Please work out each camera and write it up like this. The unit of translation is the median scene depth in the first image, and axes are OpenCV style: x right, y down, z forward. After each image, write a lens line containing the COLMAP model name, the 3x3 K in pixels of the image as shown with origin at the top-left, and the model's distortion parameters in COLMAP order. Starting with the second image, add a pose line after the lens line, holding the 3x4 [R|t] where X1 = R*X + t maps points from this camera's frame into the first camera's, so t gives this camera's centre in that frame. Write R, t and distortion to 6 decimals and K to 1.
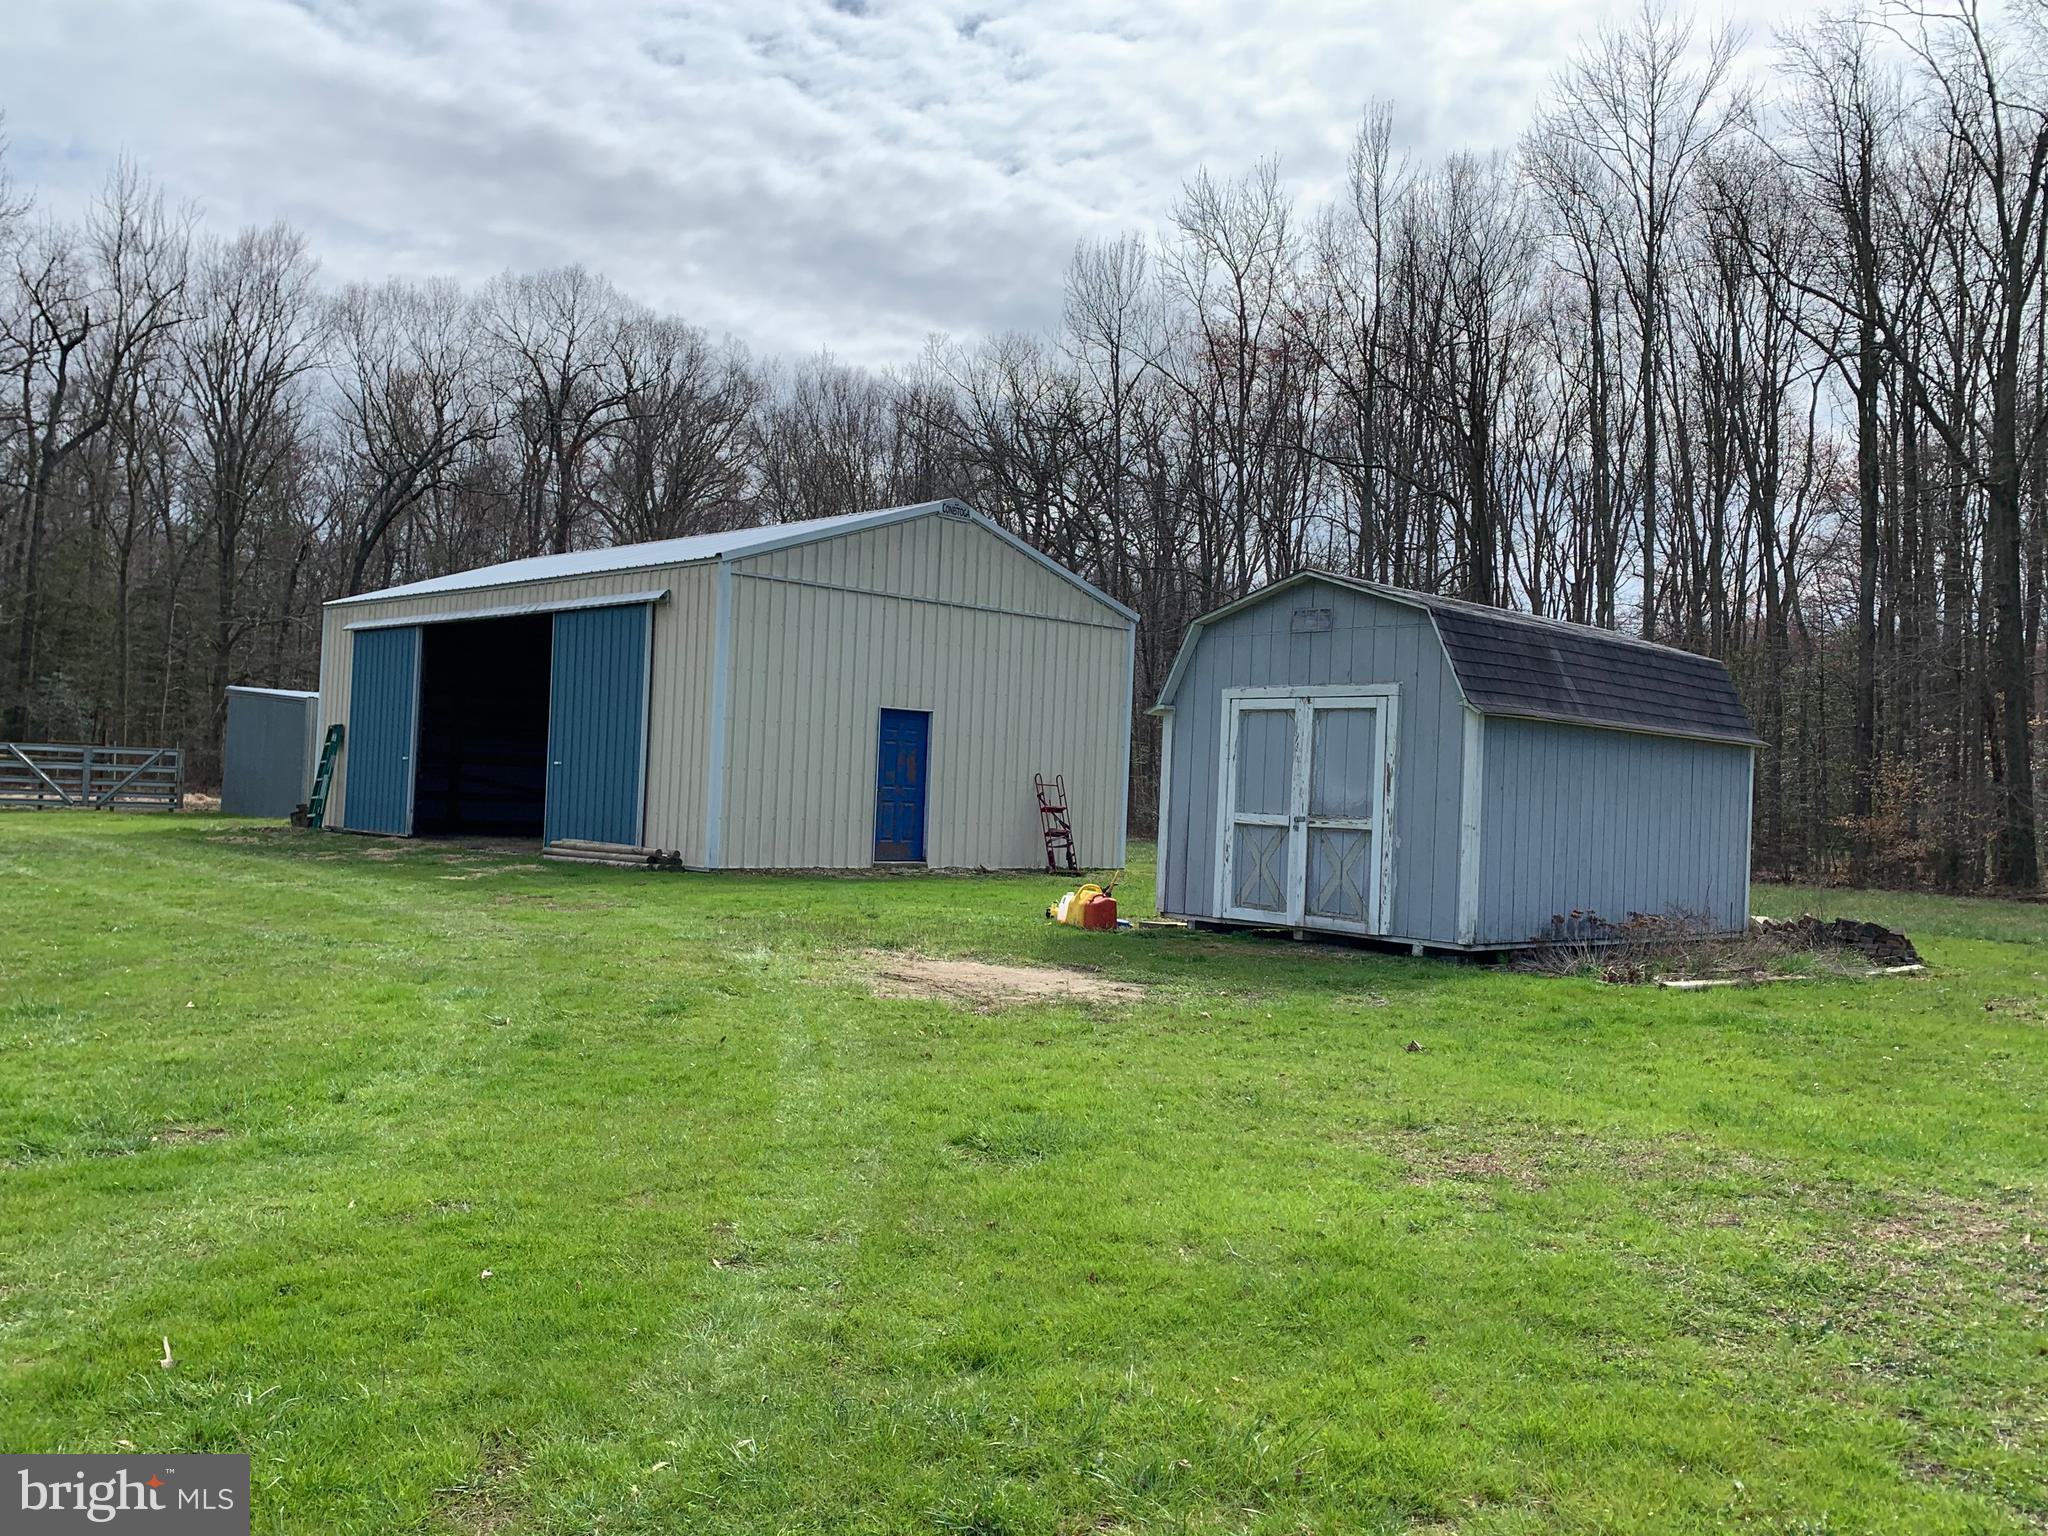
lens RADIAL K [[1754.3, 0, 1026.1], [0, 1754.3, 766.6], [0, 0, 1]] dist [0.065022, -0.004154]
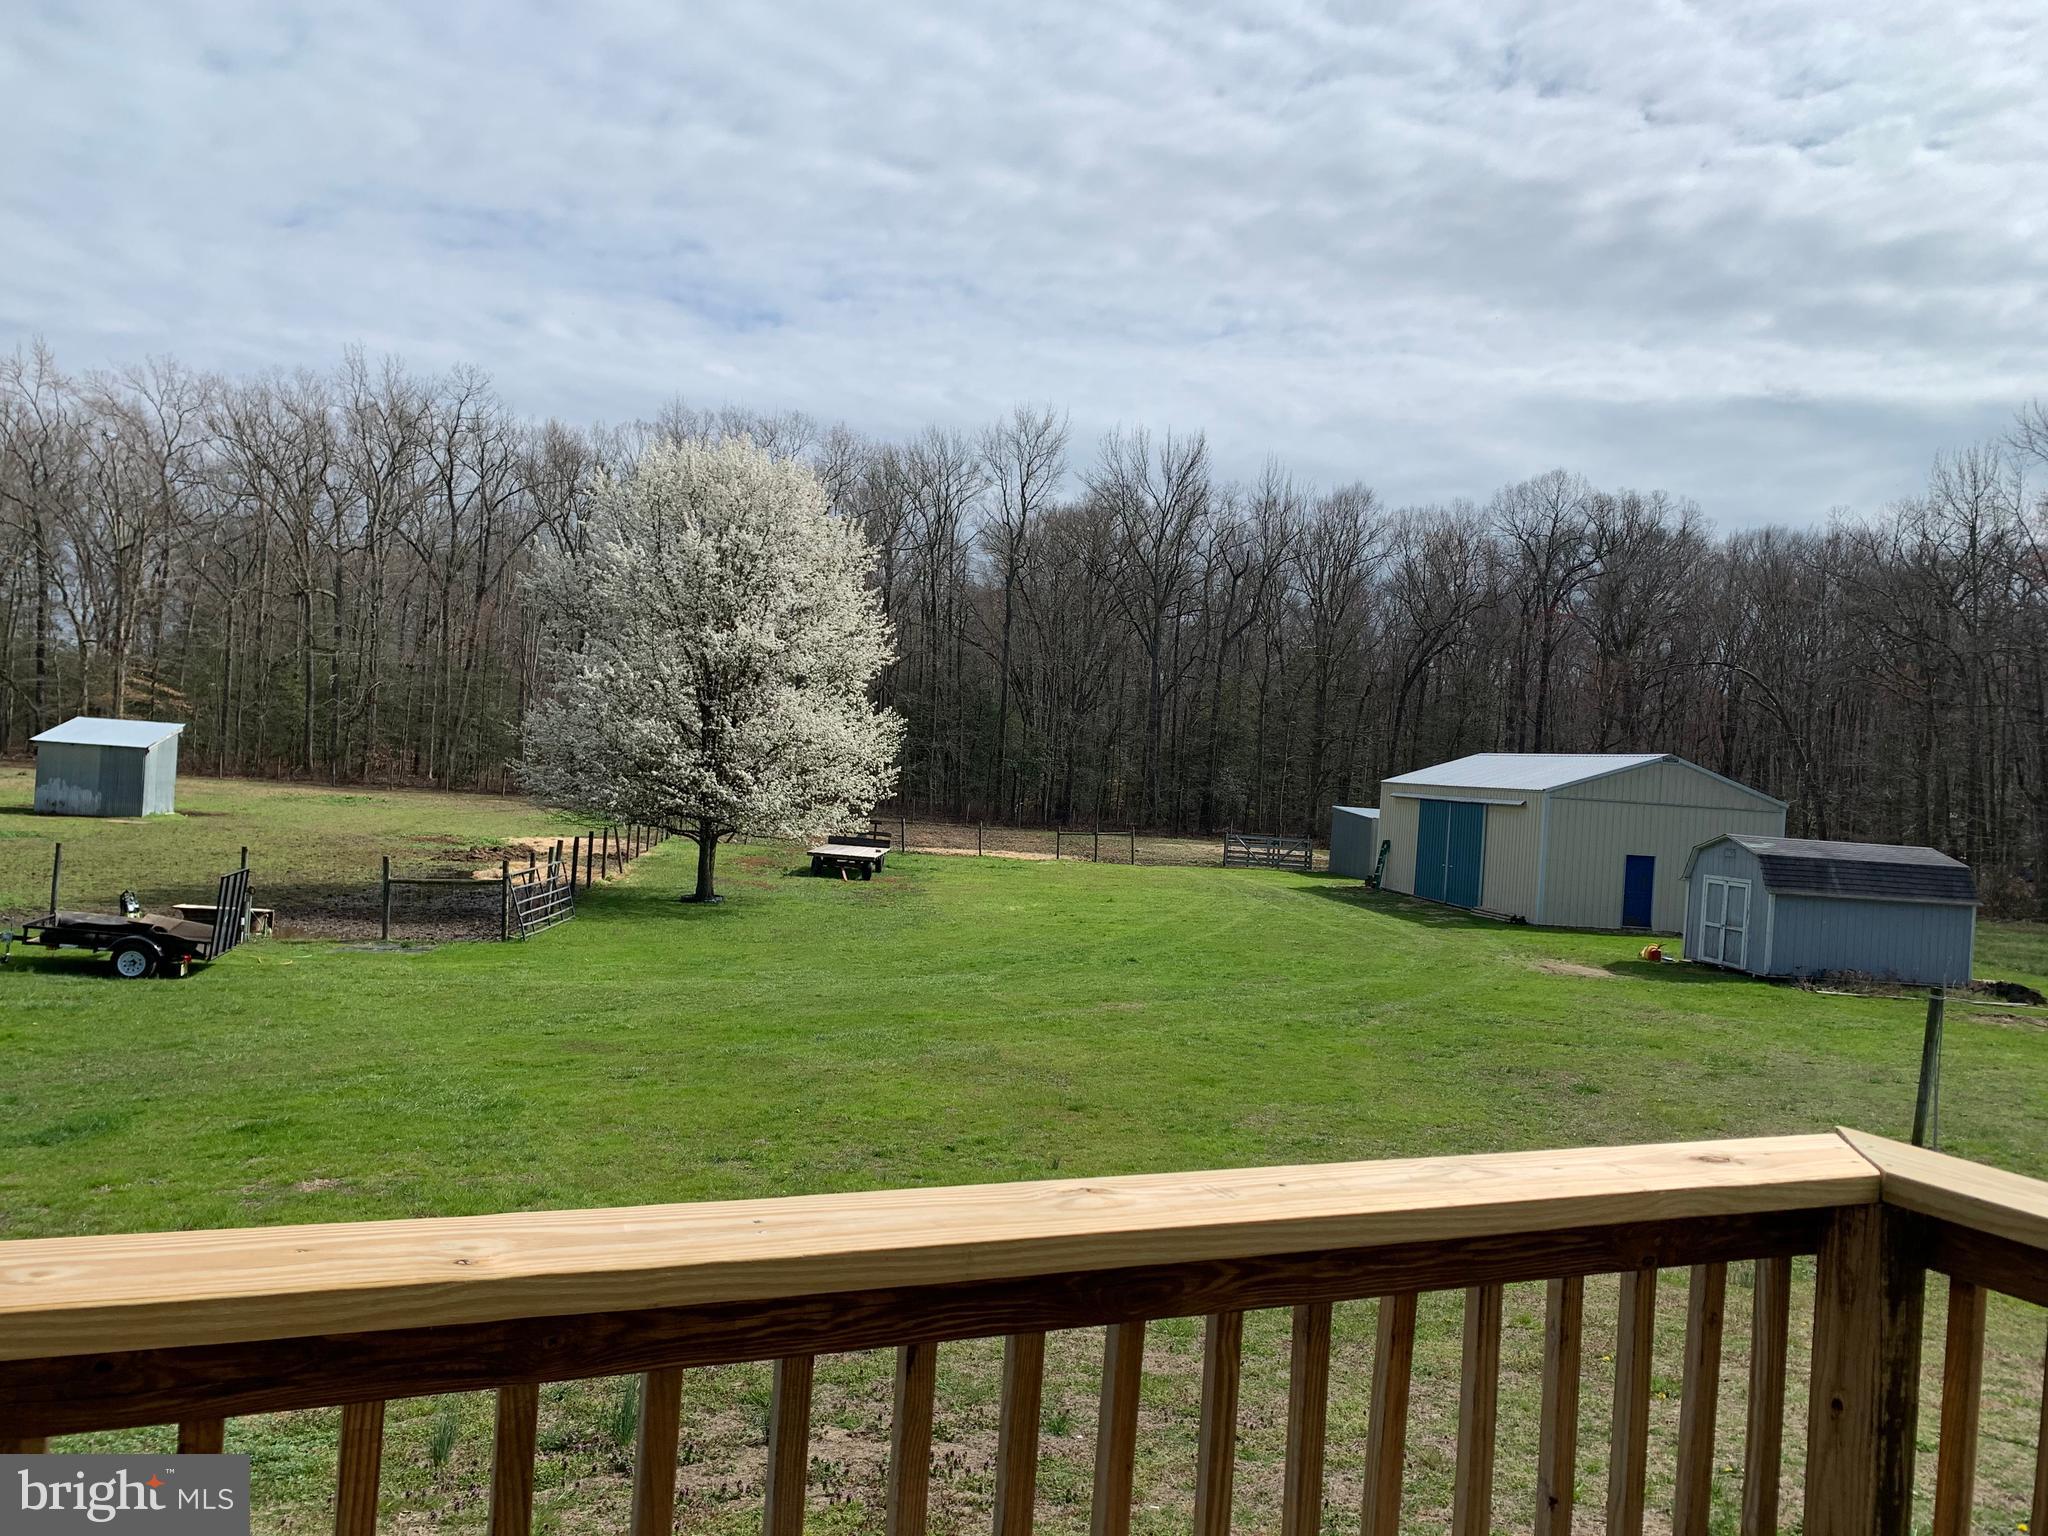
lens RADIAL K [[1575.4, 0, 984.5], [0, 1575.4, 761.7], [0, 0, 1]] dist [0.058316, -0.063044]
pose [[0.814026, 0.011432, -0.580717, 0.253569], [-0.024774, 0.999580, -0.015049, -0.061875], [0.580300, 0.026637, 0.813967, -0.656996]]
